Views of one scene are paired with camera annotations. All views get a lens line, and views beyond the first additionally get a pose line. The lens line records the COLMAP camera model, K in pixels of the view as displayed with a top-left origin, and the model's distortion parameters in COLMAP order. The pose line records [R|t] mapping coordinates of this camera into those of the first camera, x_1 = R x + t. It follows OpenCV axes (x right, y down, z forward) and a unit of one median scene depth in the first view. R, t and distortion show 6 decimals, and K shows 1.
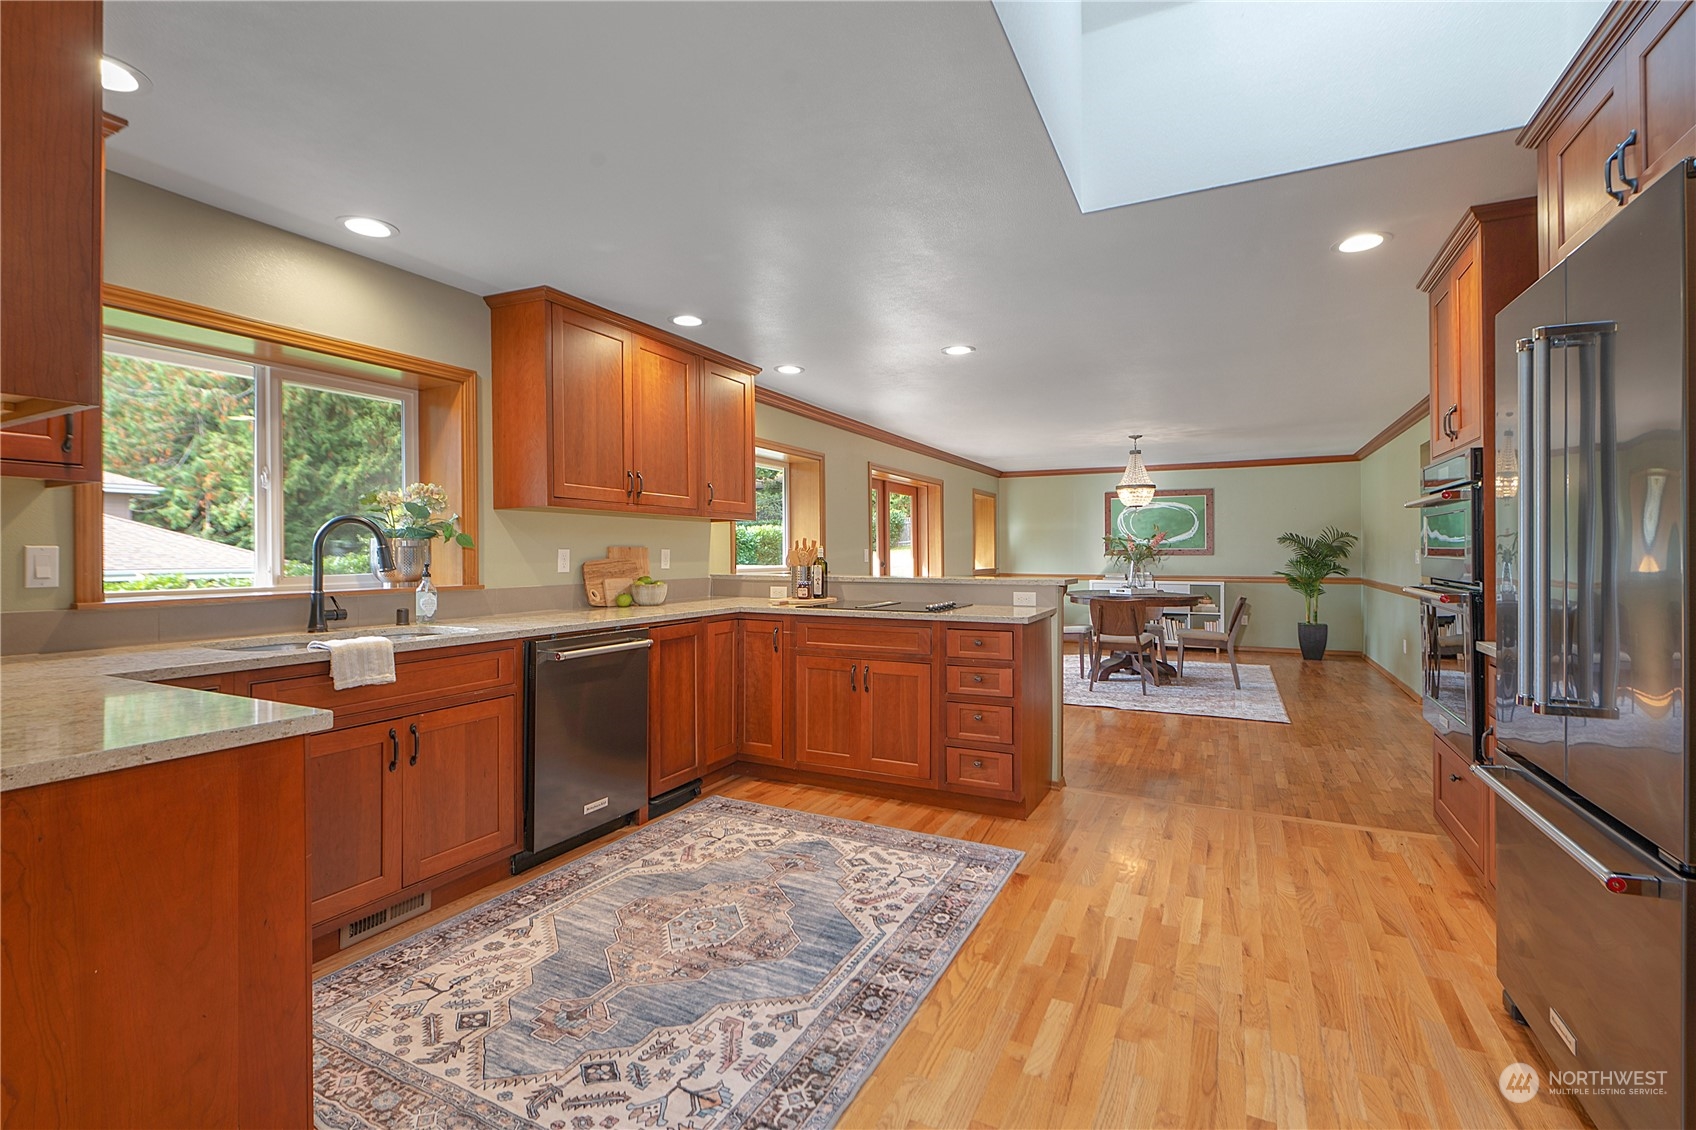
lens RADIAL K [[786.3, 0, 834.0], [0, 786.3, 556.4], [0, 0, 1]] dist [-0.003256, -0.001656]
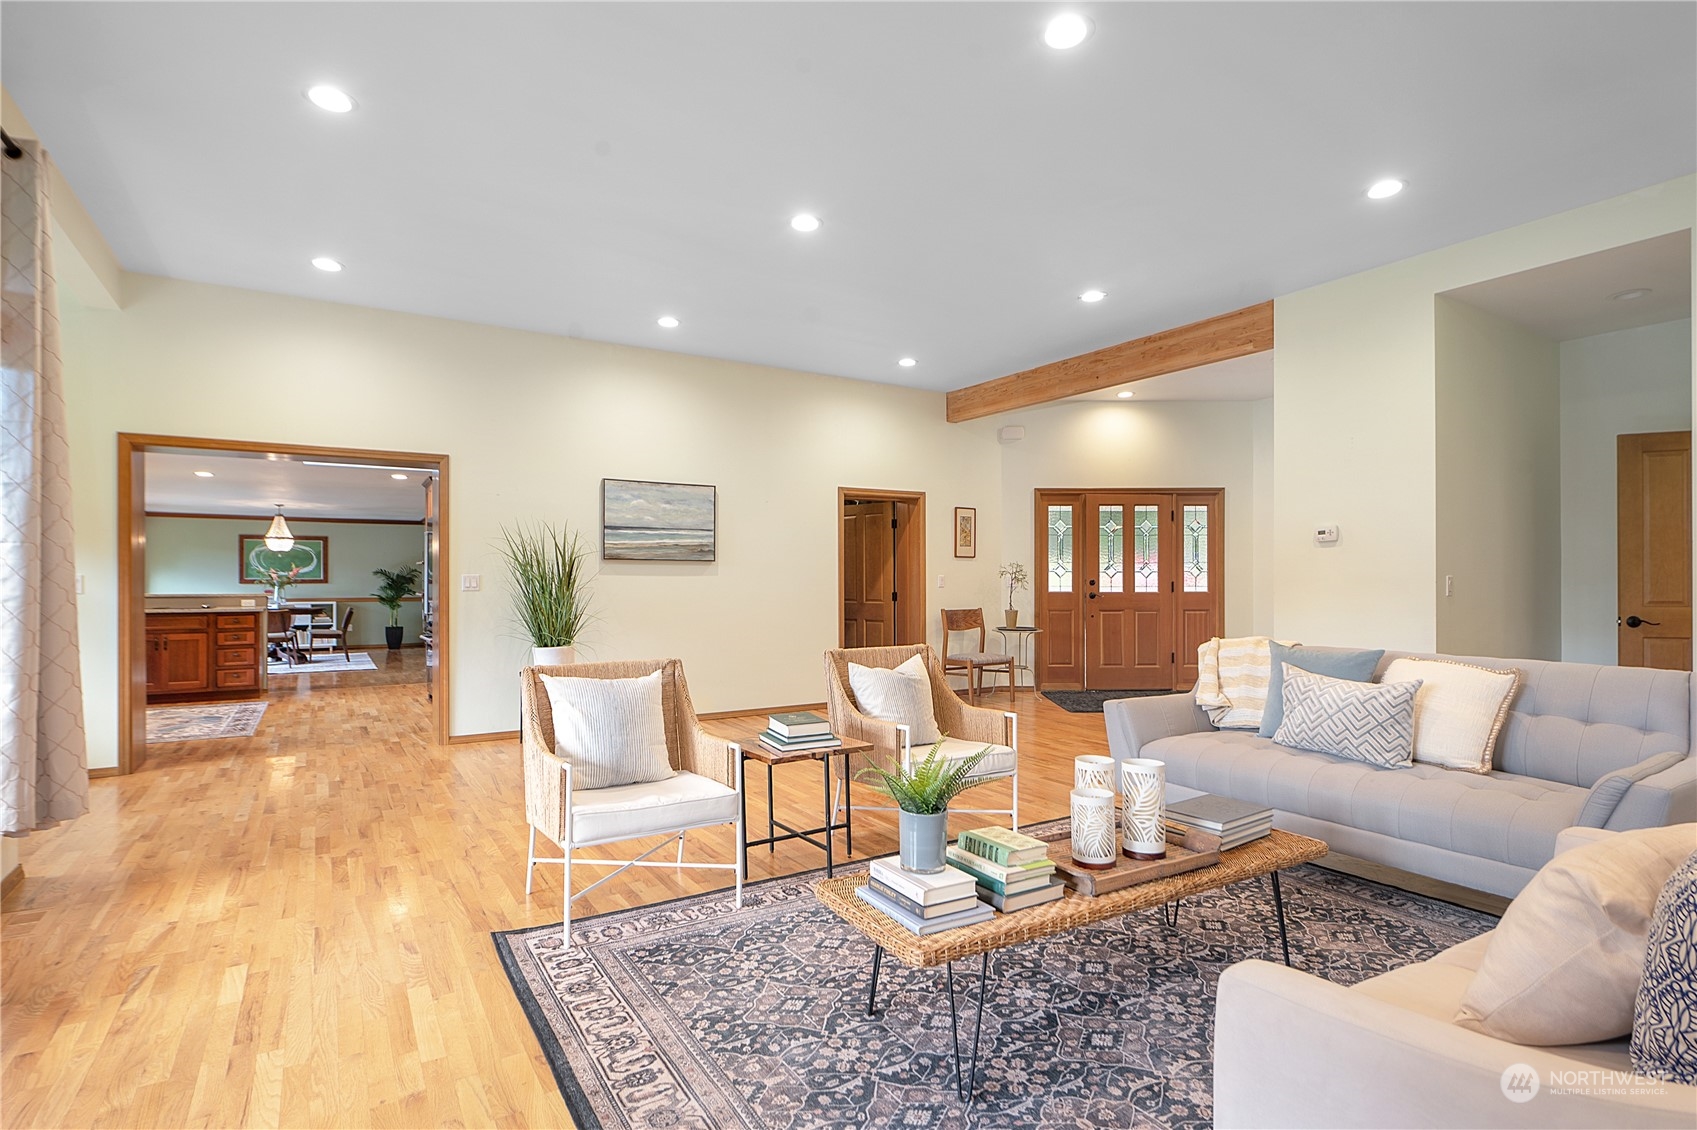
lens RADIAL K [[838.0, 0, 833.9], [0, 838.0, 576.2], [0, 0, 1]] dist [-0.002504, -0.000560]
pose [[0.527709, 0.007421, 0.849393, -0.930566], [0.002903, 0.999940, -0.010540, 0.013397], [-0.849420, 0.008028, 0.527656, -1.676220]]
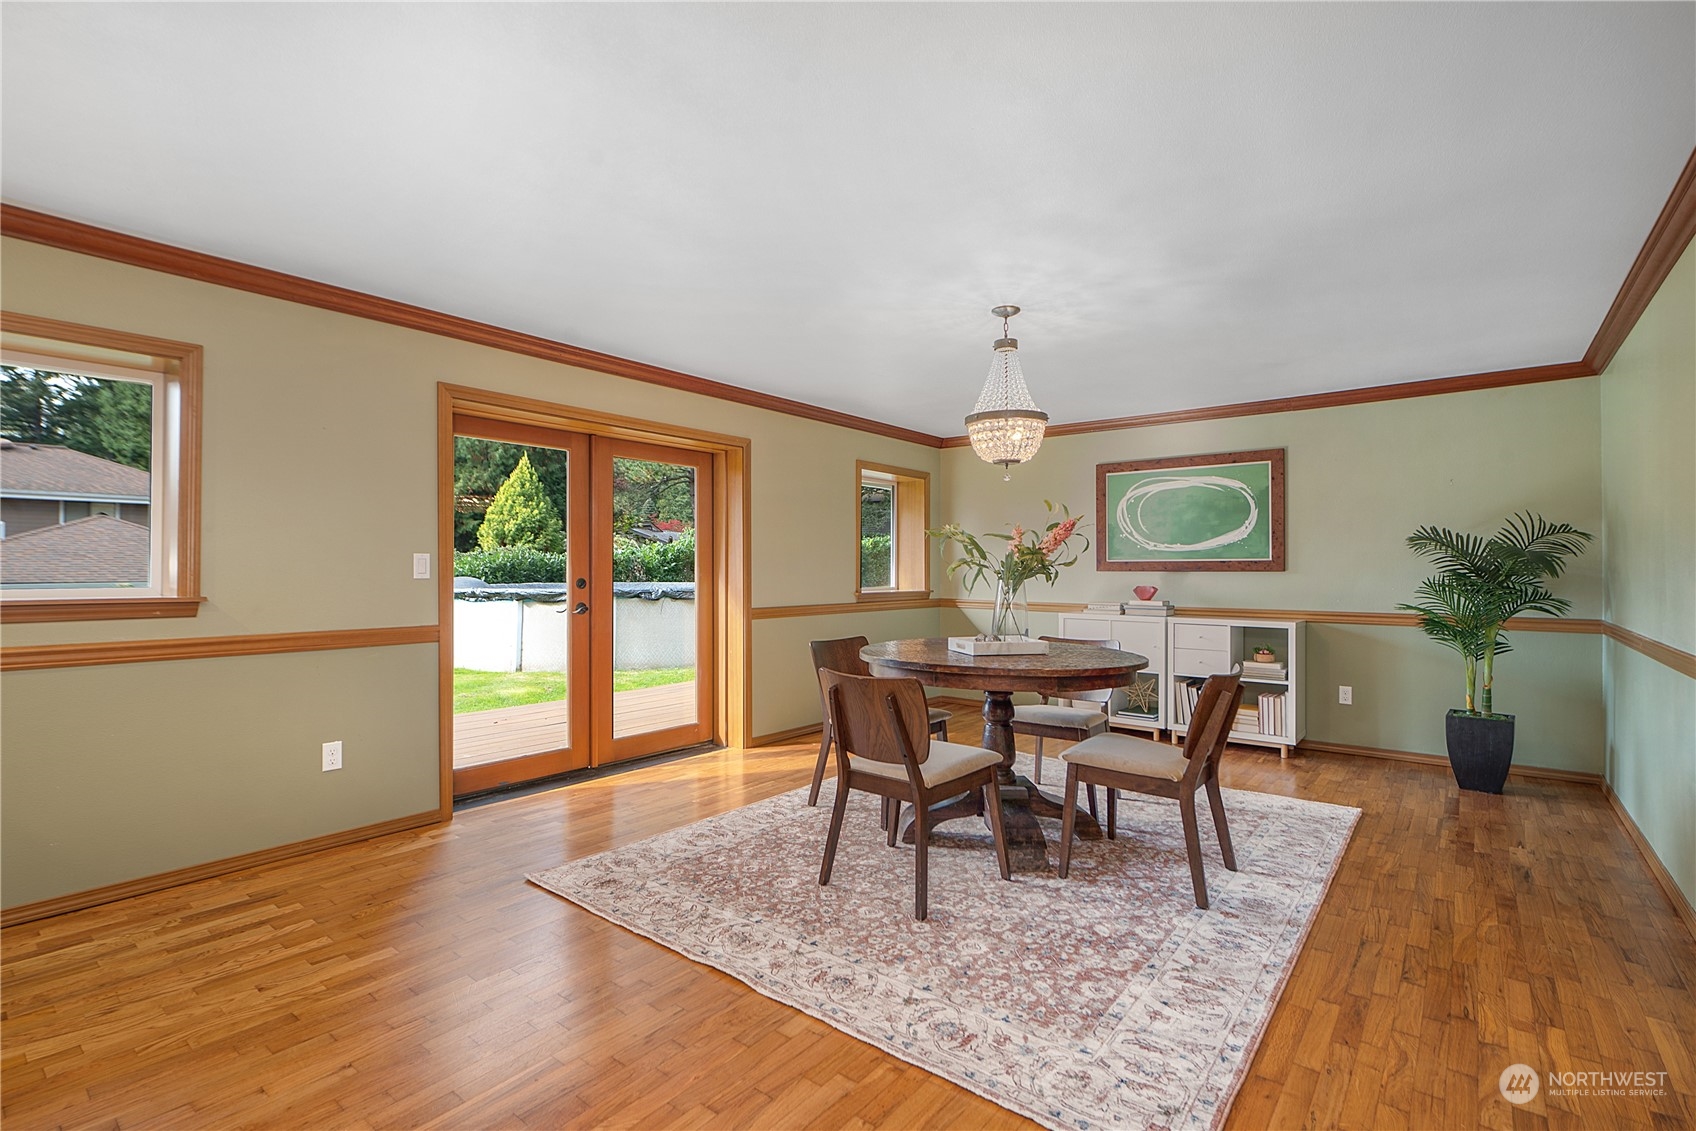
lens RADIAL K [[786.3, 0, 832.2], [0, 786.3, 565.3], [0, 0, 1]] dist [-0.003256, -0.001656]
pose [[0.977791, 0.003599, -0.209551, 0.835819], [-0.005622, 0.999943, -0.009063, 0.003573], [0.209506, 0.010040, 0.977756, 1.162131]]
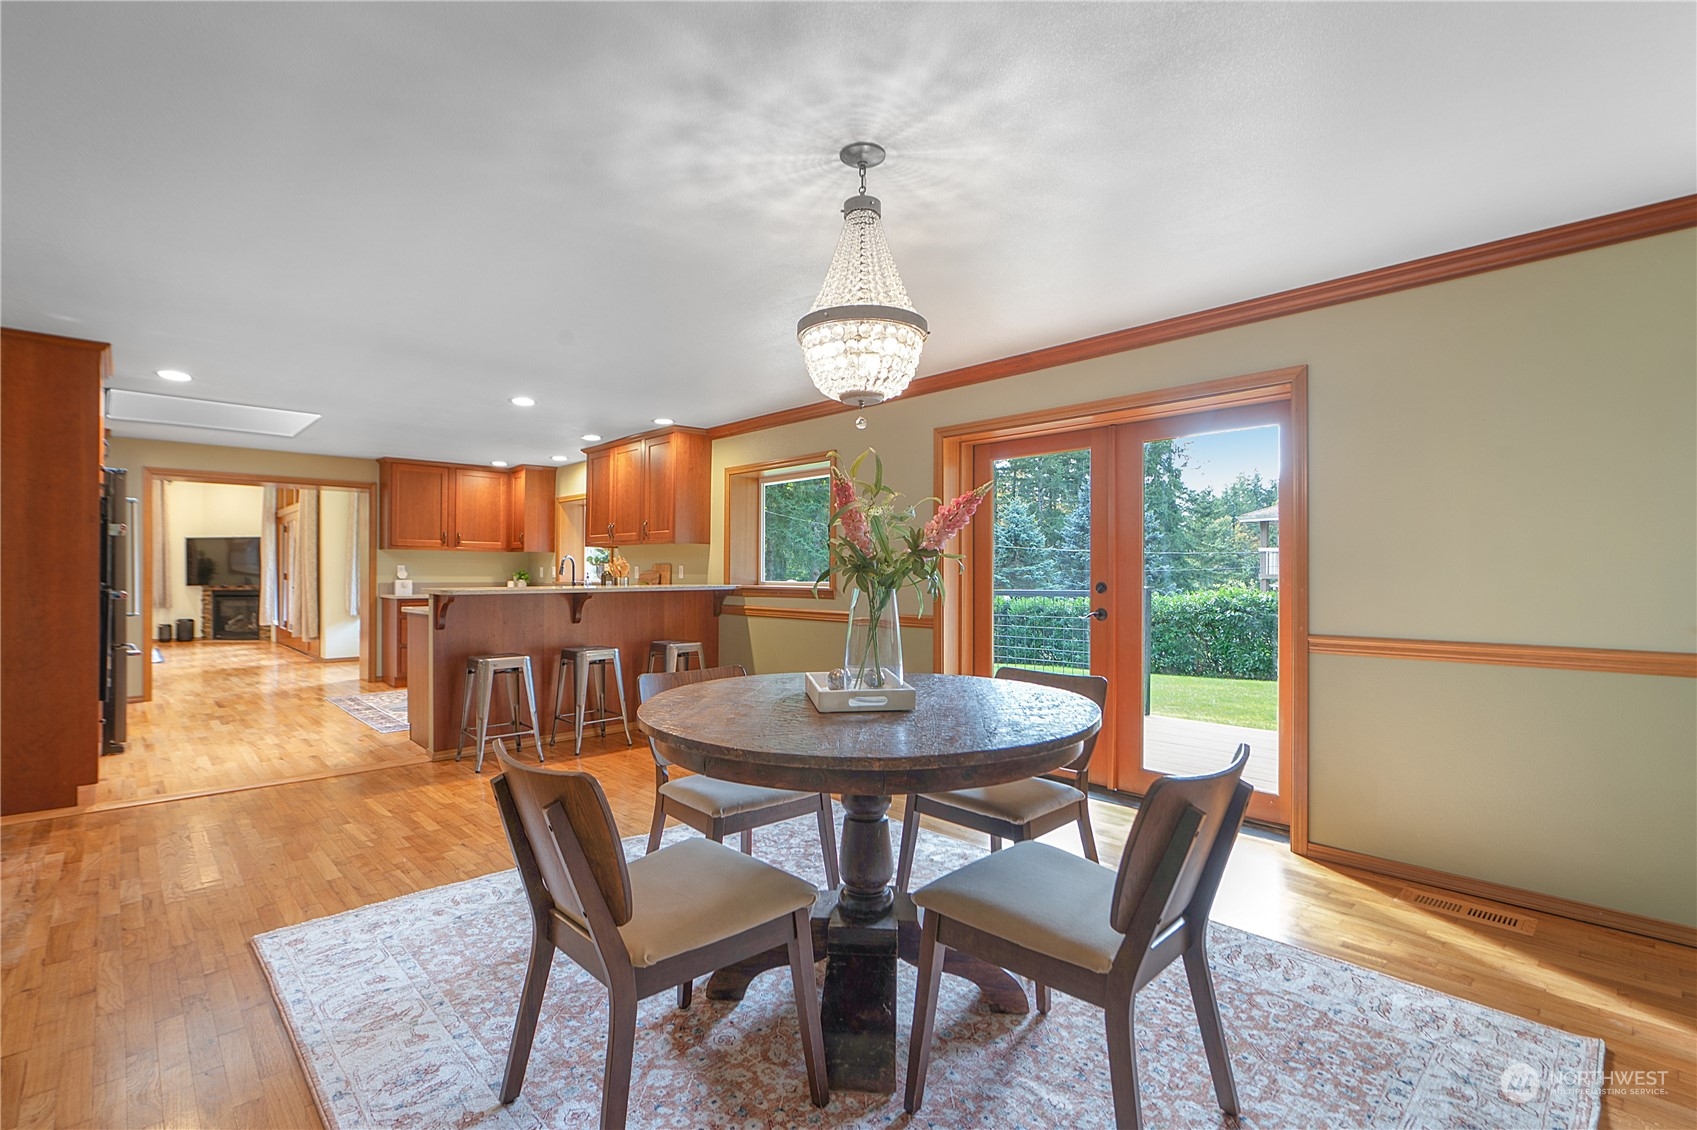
lens RADIAL K [[786.8, 0, 845.8], [0, 786.8, 572.9], [0, 0, 1]] dist [-0.003256, -0.001656]
pose [[-0.343432, 0.003930, -0.939169, 1.422241], [-0.002191, 0.999985, 0.004986, -0.003494], [0.939175, 0.003770, -0.343418, 2.367358]]
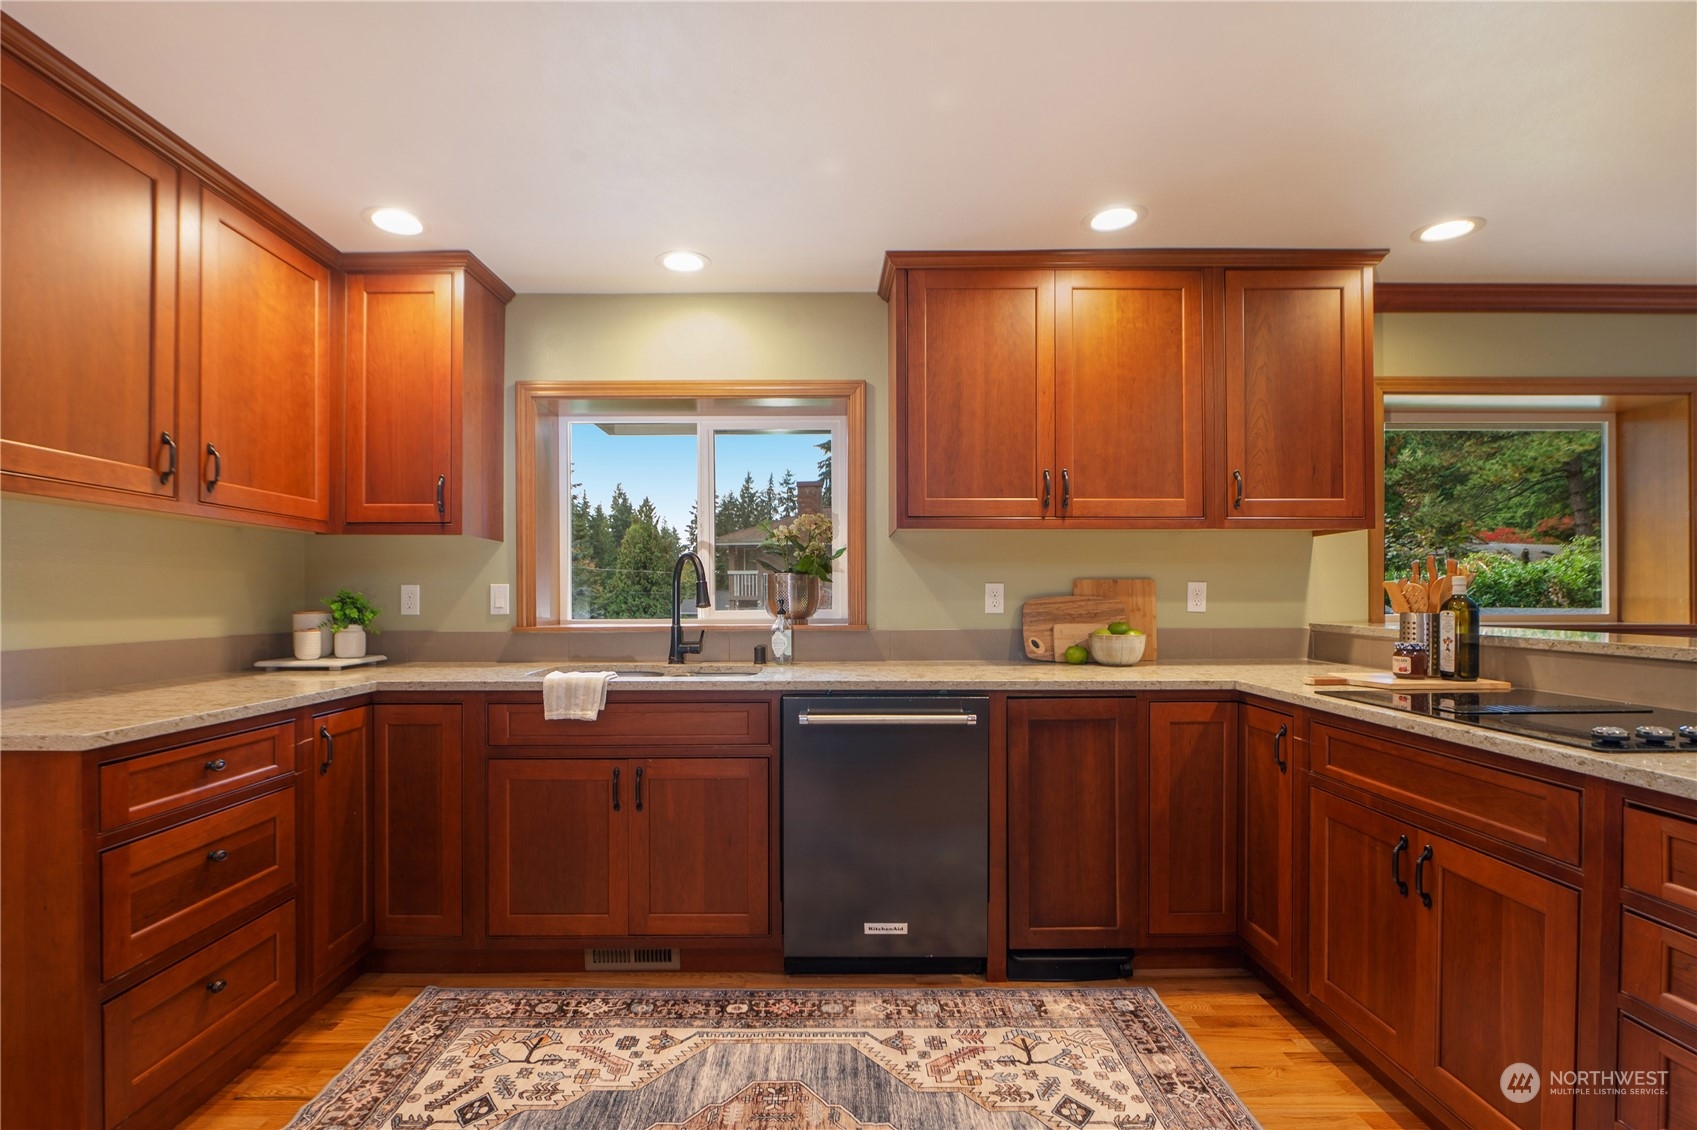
lens RADIAL K [[786.8, 0, 822.9], [0, 786.8, 596.8], [0, 0, 1]] dist [-0.003256, -0.001656]
pose [[0.449929, 0.004763, -0.893052, 0.295731], [-0.001359, 0.999988, 0.004649, 0.000742], [0.893064, -0.000878, 0.449930, 0.546460]]
